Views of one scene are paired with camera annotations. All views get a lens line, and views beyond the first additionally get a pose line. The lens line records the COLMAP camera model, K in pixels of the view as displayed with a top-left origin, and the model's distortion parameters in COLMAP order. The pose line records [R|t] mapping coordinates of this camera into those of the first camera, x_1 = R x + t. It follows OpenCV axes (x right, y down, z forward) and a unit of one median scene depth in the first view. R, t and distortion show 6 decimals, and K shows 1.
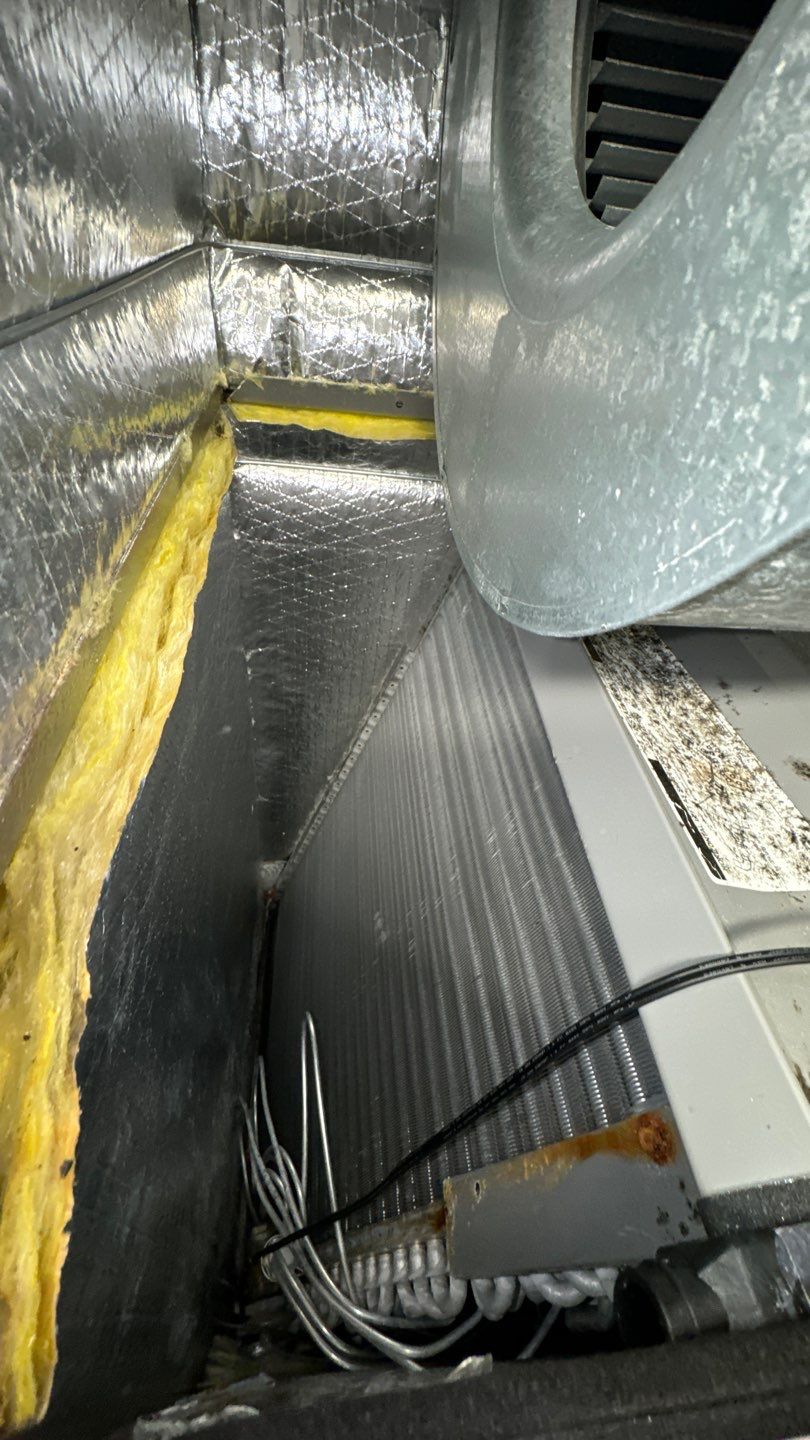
lens RADIAL K [[587.9, 0, 407.0], [0, 587.9, 714.0], [0, 0, 1]] dist [-0.001881, -0.000242]
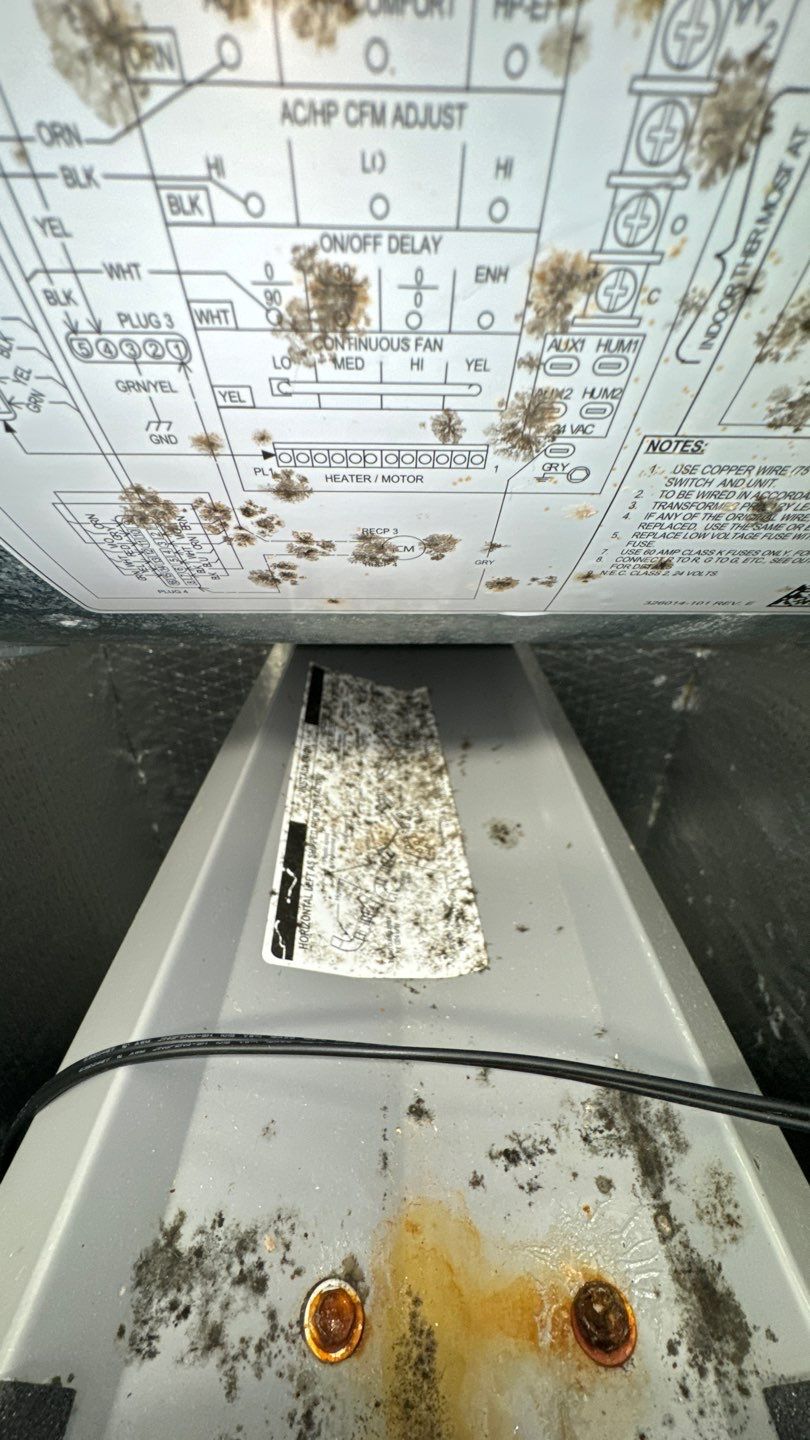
lens RADIAL K [[587.9, 0, 407.0], [0, 587.9, 714.0], [0, 0, 1]] dist [-0.001881, -0.000242]
pose [[0.991336, -0.050965, -0.121063, 0.630331], [0.024709, 0.977560, -0.209202, 0.097827], [0.129008, 0.204398, 0.970350, 0.135615]]
